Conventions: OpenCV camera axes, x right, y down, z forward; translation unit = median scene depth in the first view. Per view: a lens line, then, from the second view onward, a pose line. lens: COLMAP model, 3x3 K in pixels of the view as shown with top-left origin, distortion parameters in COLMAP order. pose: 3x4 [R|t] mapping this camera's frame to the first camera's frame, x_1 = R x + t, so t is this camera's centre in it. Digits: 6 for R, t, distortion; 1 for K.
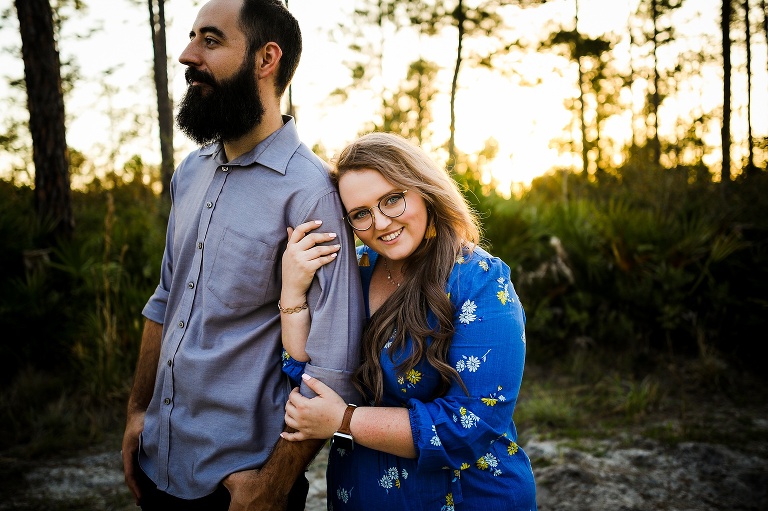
lens RADIAL K [[722.9, 0, 377.2], [0, 722.9, 256.5], [0, 0, 1]] dist [0.047394, 0.010898]
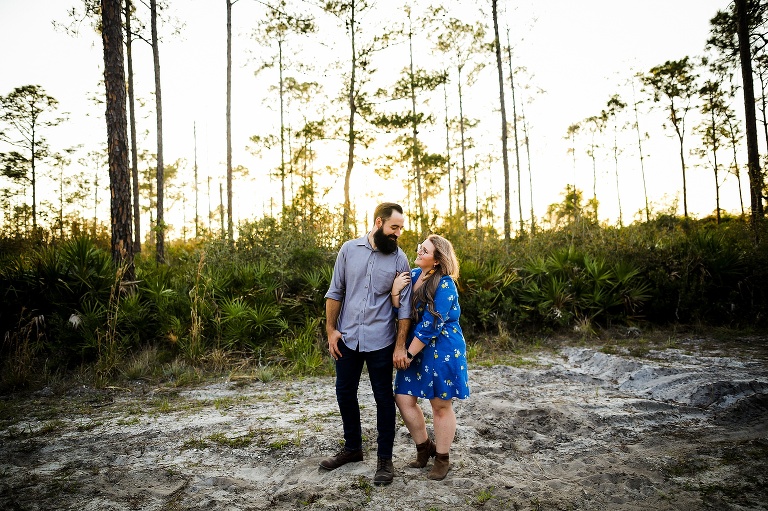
lens RADIAL K [[538.8, 0, 379.3], [0, 538.8, 257.3], [0, 0, 1]] dist [-0.049724, 0.004678]
pose [[0.977987, 0.009408, 0.208454, -0.176306], [0.003732, 0.998035, -0.062553, 0.017018], [-0.208633, 0.061954, 0.976030, -0.357057]]
